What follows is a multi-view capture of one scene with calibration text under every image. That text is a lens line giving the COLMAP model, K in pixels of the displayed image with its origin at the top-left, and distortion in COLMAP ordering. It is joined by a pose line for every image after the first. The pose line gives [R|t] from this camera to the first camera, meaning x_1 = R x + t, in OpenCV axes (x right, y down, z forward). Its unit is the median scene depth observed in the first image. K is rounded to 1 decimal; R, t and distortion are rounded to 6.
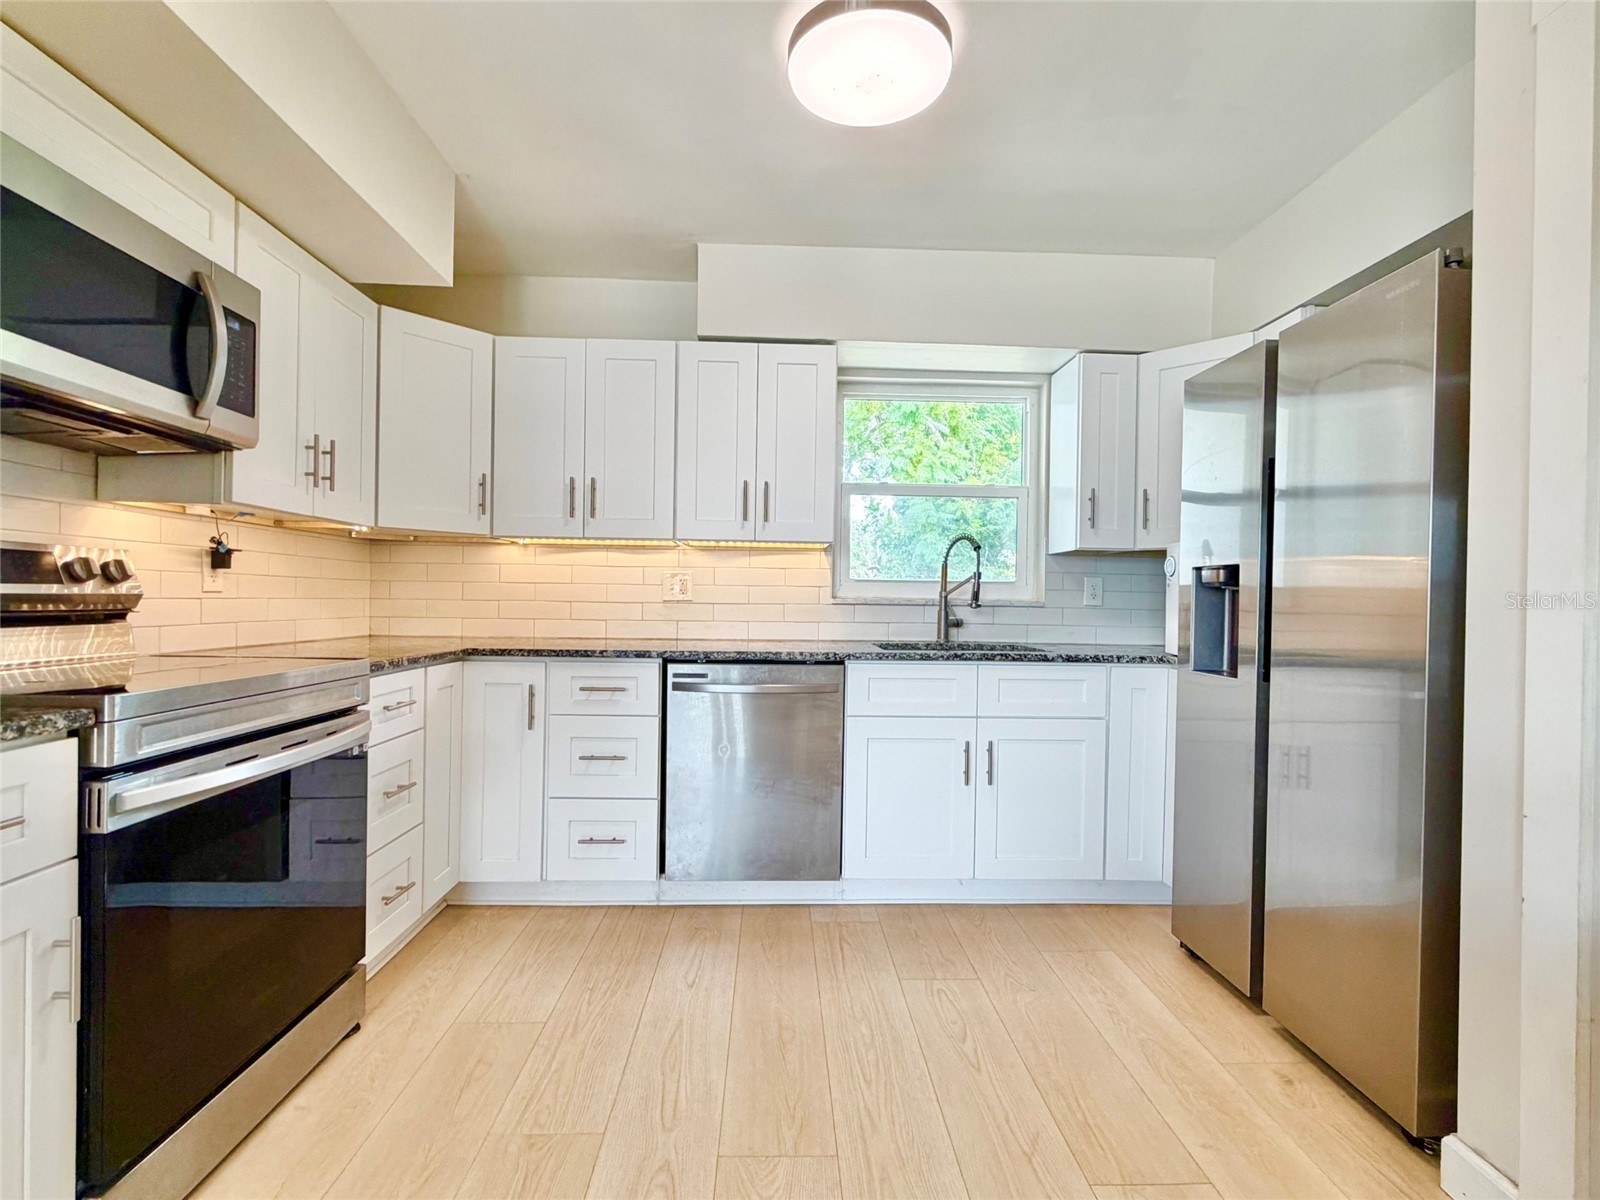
lens RADIAL K [[766.5, 0, 798.5], [0, 766.5, 605.6], [0, 0, 1]] dist [-0.000205, 0.000568]
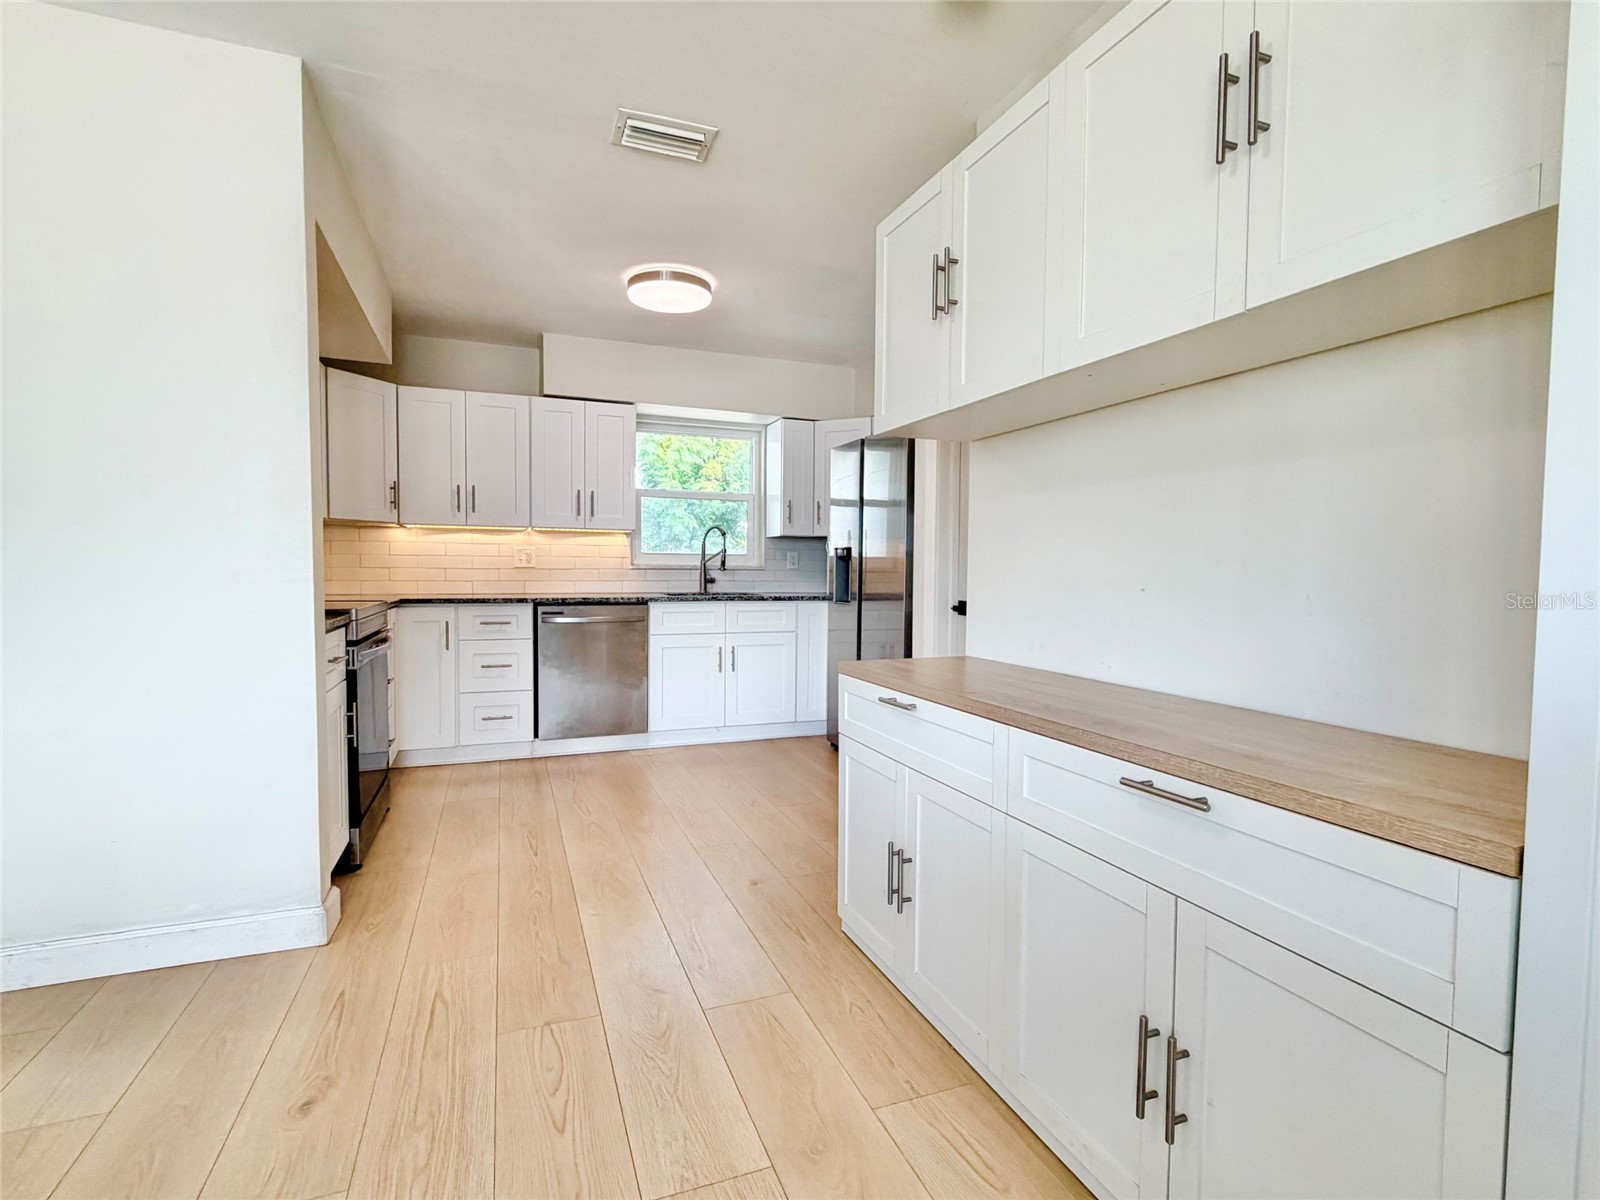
lens RADIAL K [[766.5, 0, 798.5], [0, 766.5, 605.6], [0, 0, 1]] dist [-0.000205, 0.000568]
pose [[0.943907, -0.021578, 0.329505, -0.182454], [0.007479, 0.999004, 0.043997, 0.007767], [-0.330126, -0.039065, 0.943128, -0.693291]]
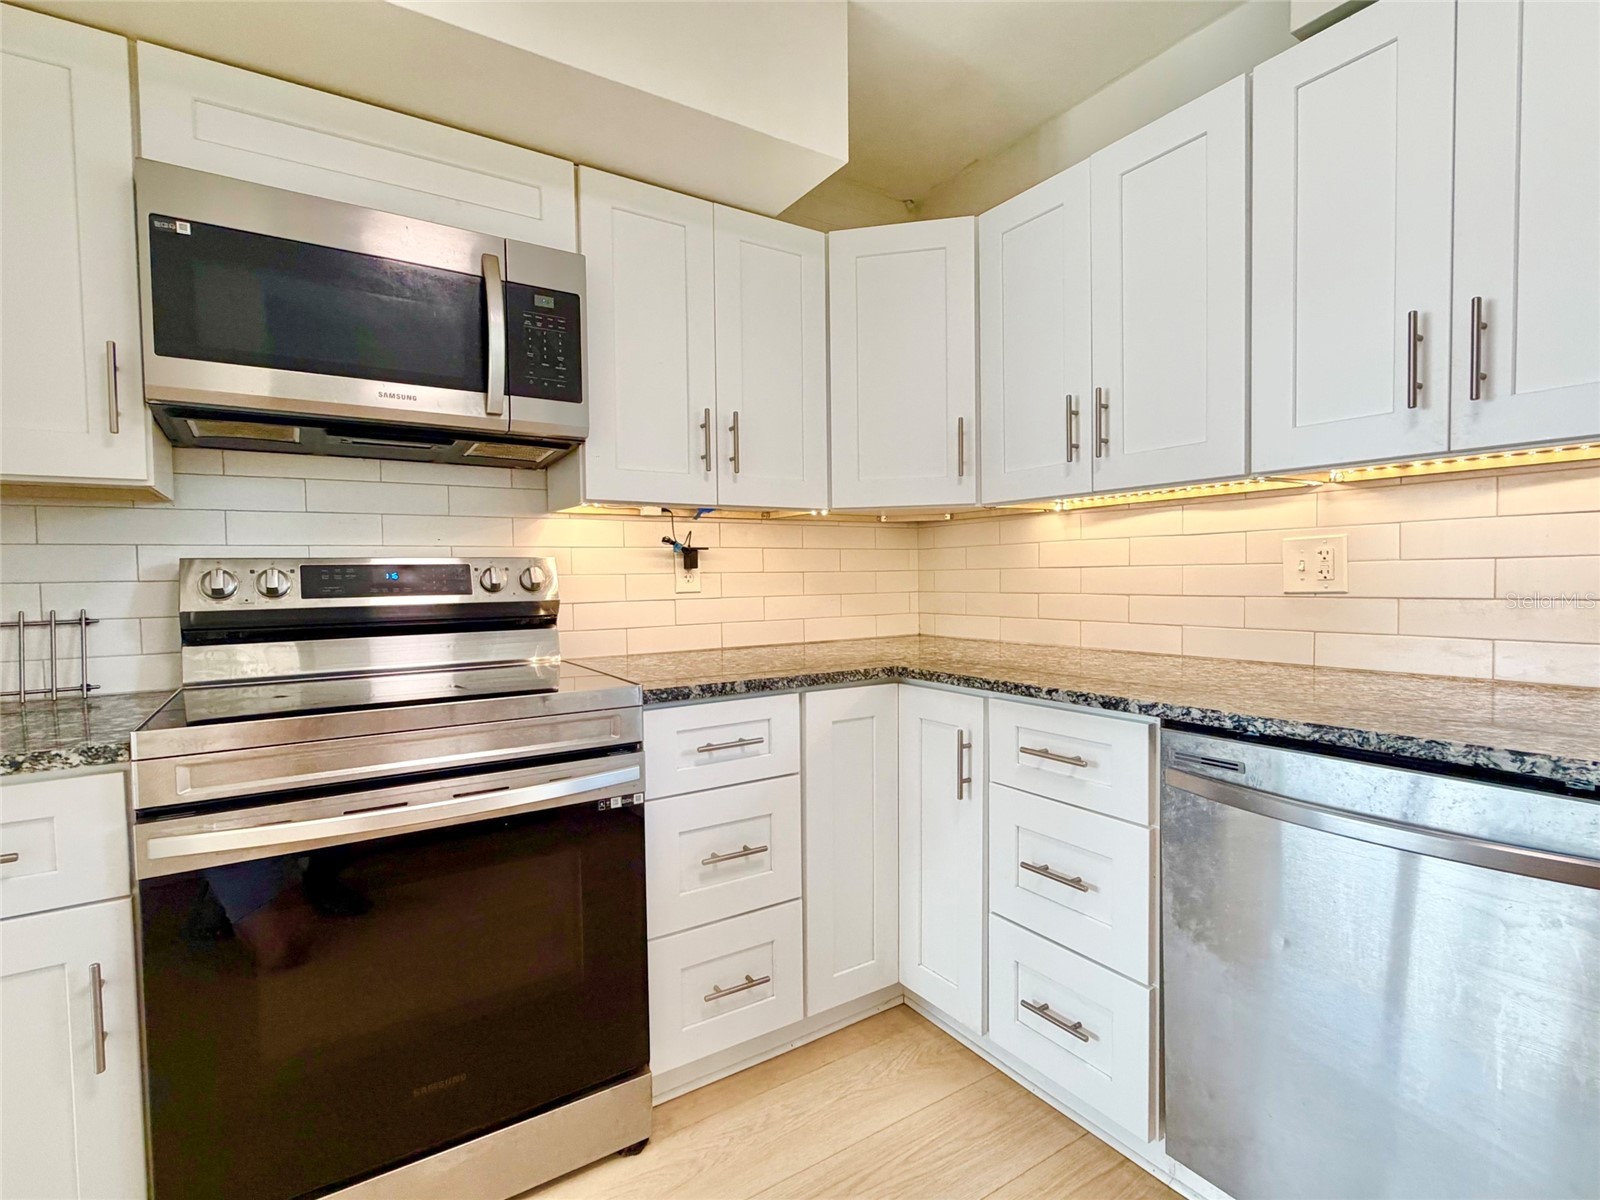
lens RADIAL K [[766.5, 0, 798.5], [0, 766.5, 605.6], [0, 0, 1]] dist [-0.000205, 0.000568]
pose [[0.511066, 0.010126, -0.859482, 0.132804], [0.017632, 0.999597, 0.022261, -0.018055], [0.859361, -0.026531, 0.510681, 0.540297]]
